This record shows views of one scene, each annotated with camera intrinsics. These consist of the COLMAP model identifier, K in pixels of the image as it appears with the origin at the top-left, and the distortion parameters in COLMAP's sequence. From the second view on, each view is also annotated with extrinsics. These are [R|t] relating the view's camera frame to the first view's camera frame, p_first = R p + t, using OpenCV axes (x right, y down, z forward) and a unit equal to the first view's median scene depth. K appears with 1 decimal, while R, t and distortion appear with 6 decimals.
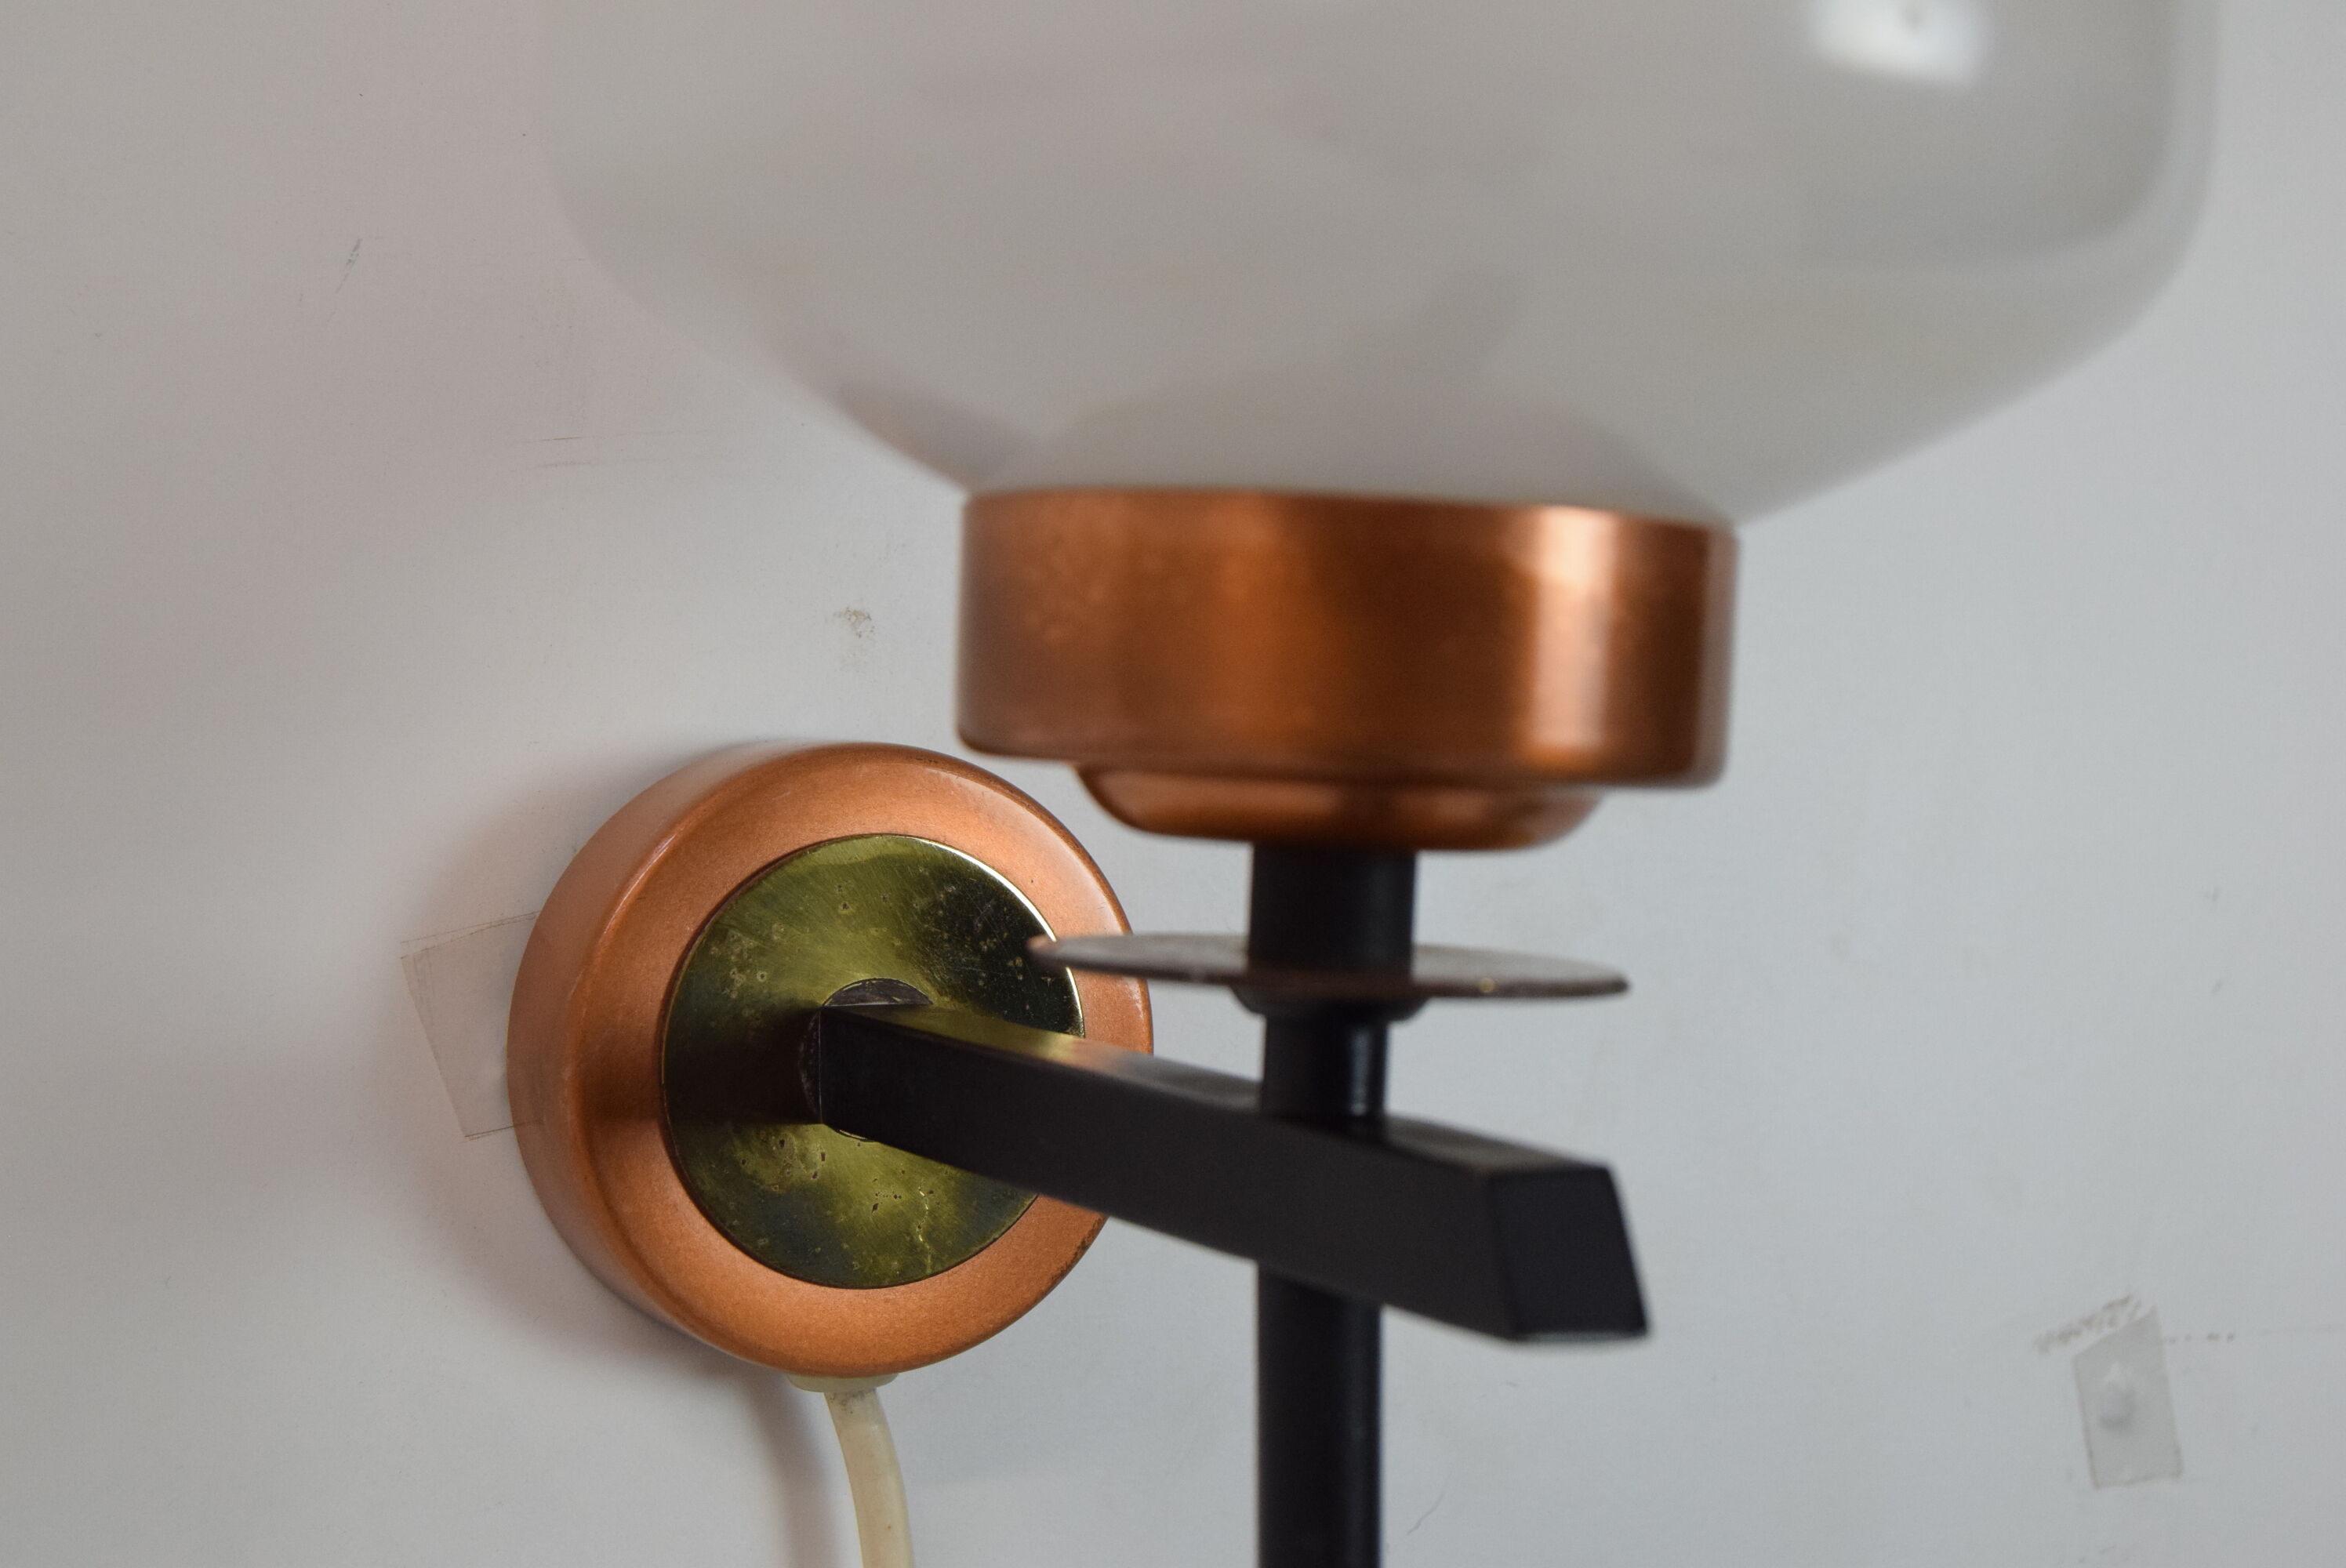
lens RADIAL K [[3422.2, 0, 1173.4], [0, 3422.2, 787.9], [0, 0, 1]] dist [-0.037297, 0.000000]
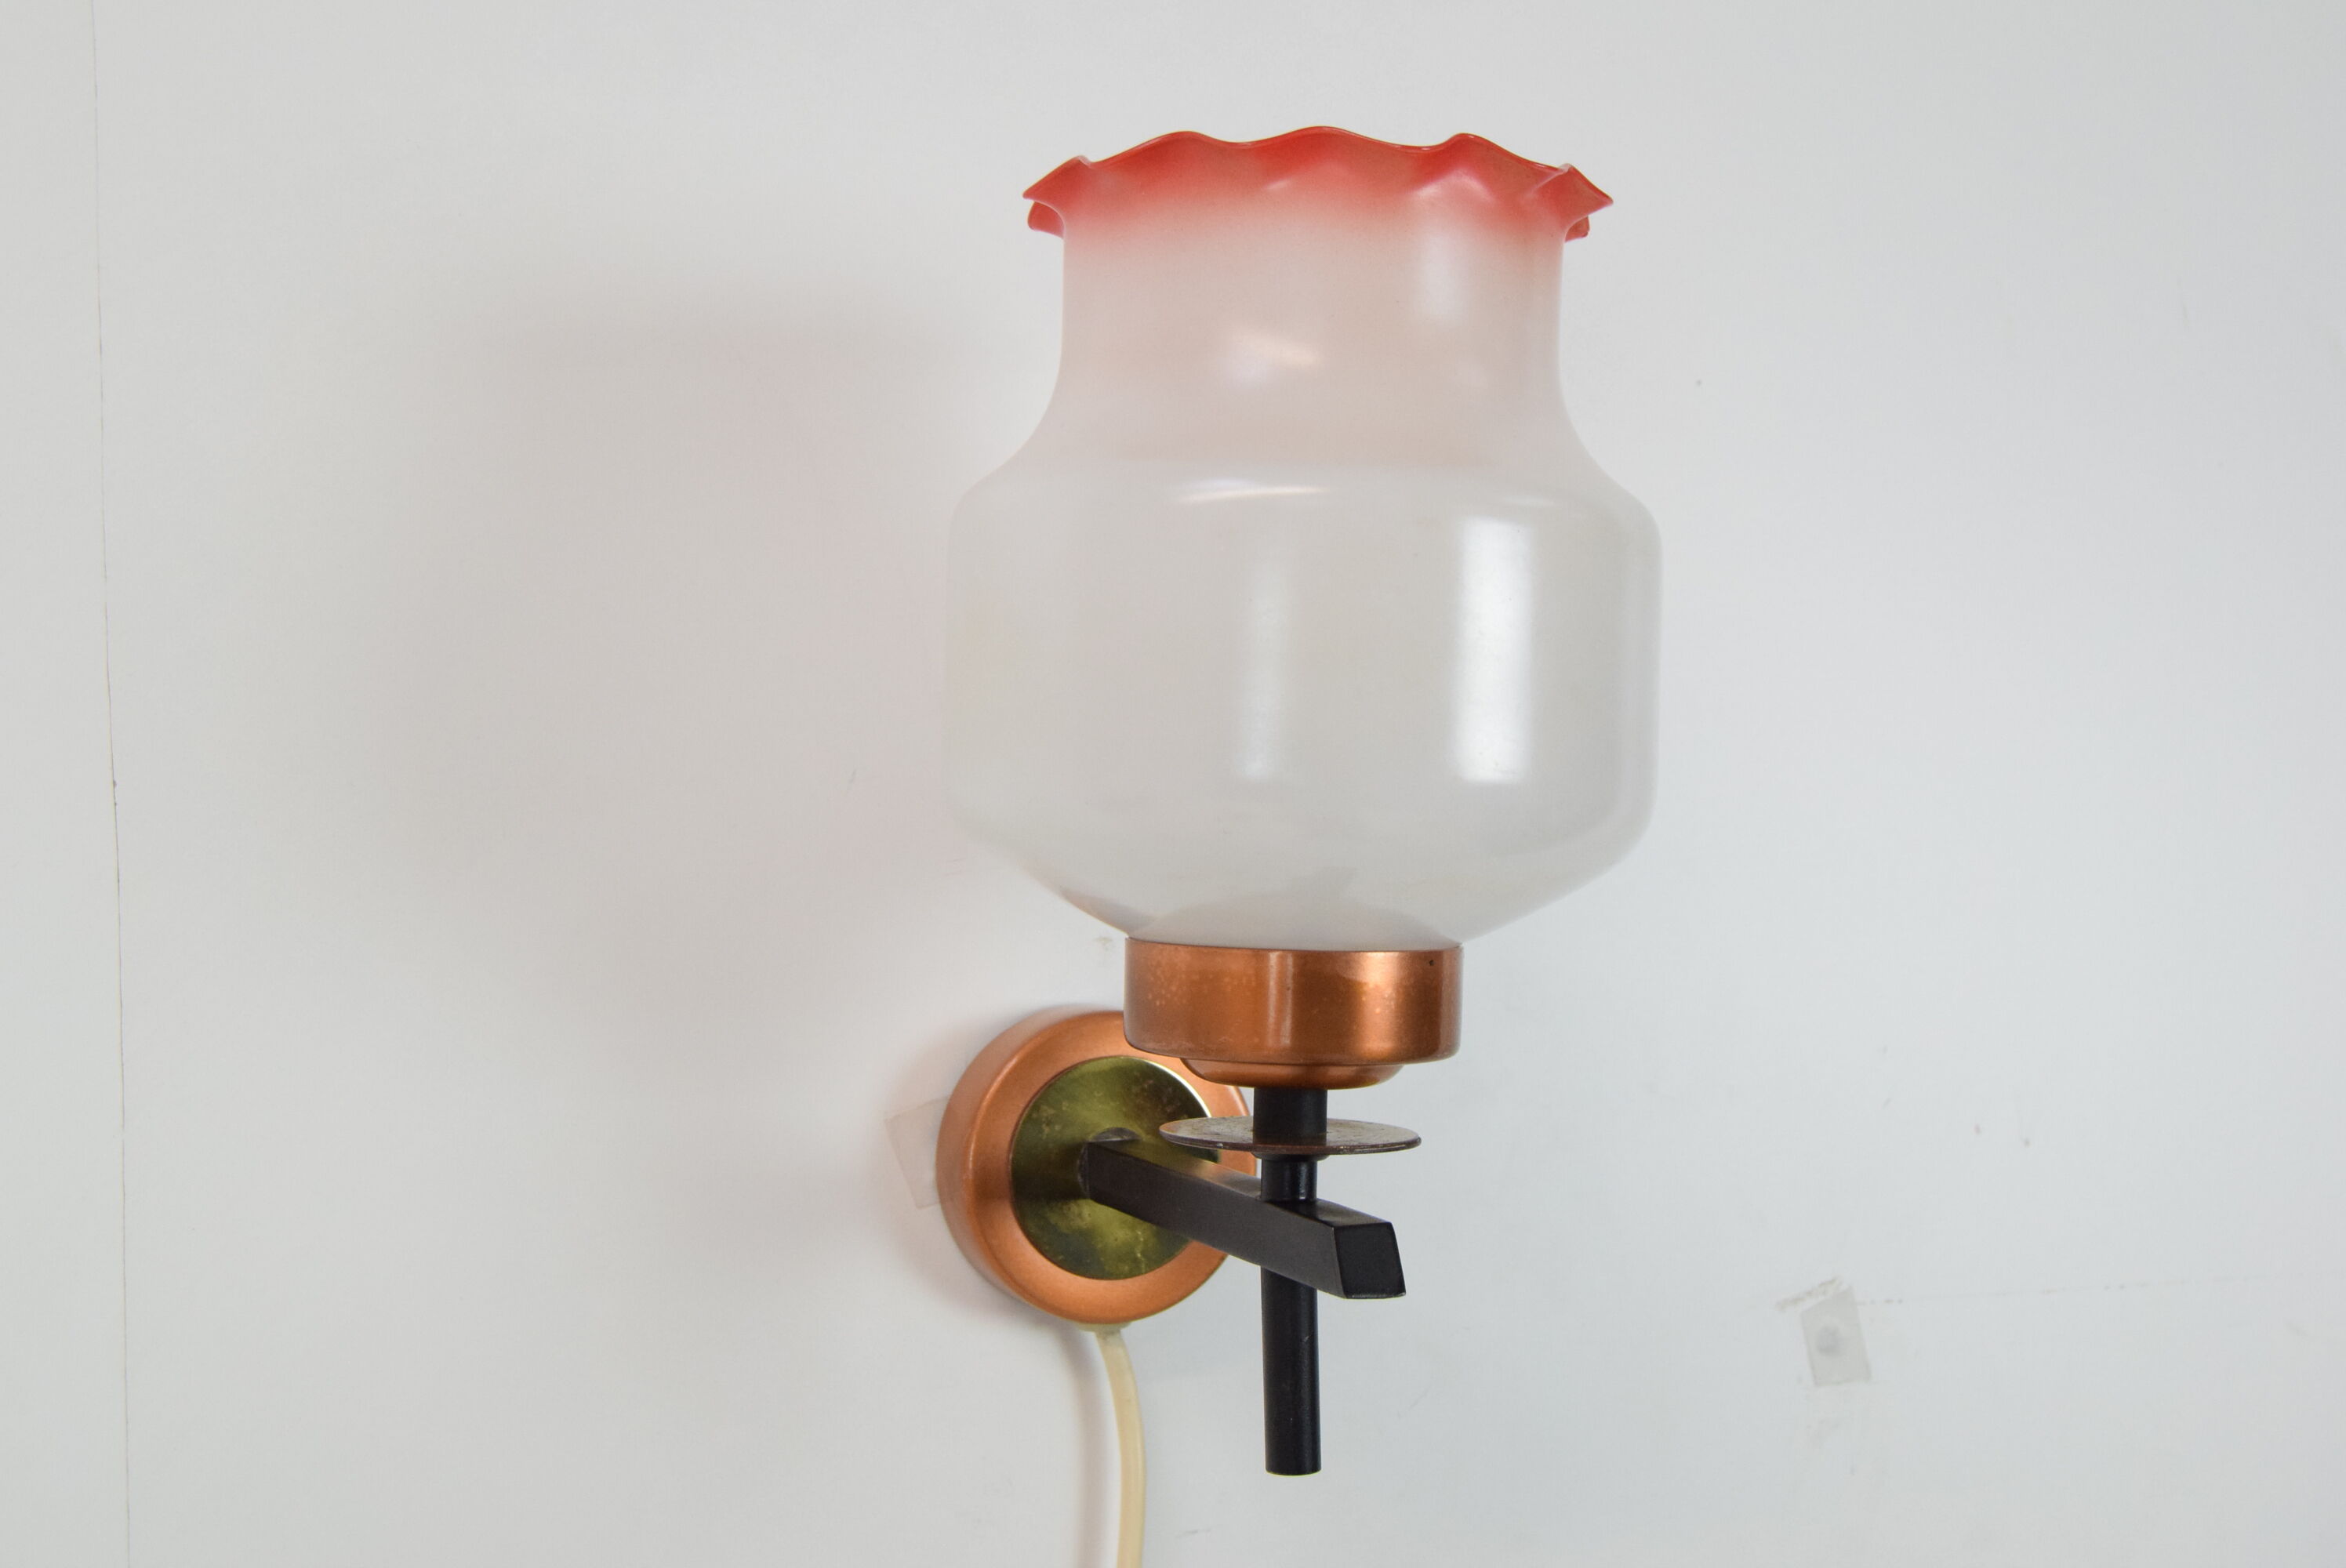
lens RADIAL K [[2982.8, 0, 1151.4], [0, 2982.8, 793.1], [0, 0, 1]] dist [-0.041694, 0.000000]
pose [[0.992757, -0.027199, -0.117023, 0.150265], [0.025178, 0.999508, -0.018712, -0.110787], [0.117474, 0.015630, 0.992953, -0.772732]]
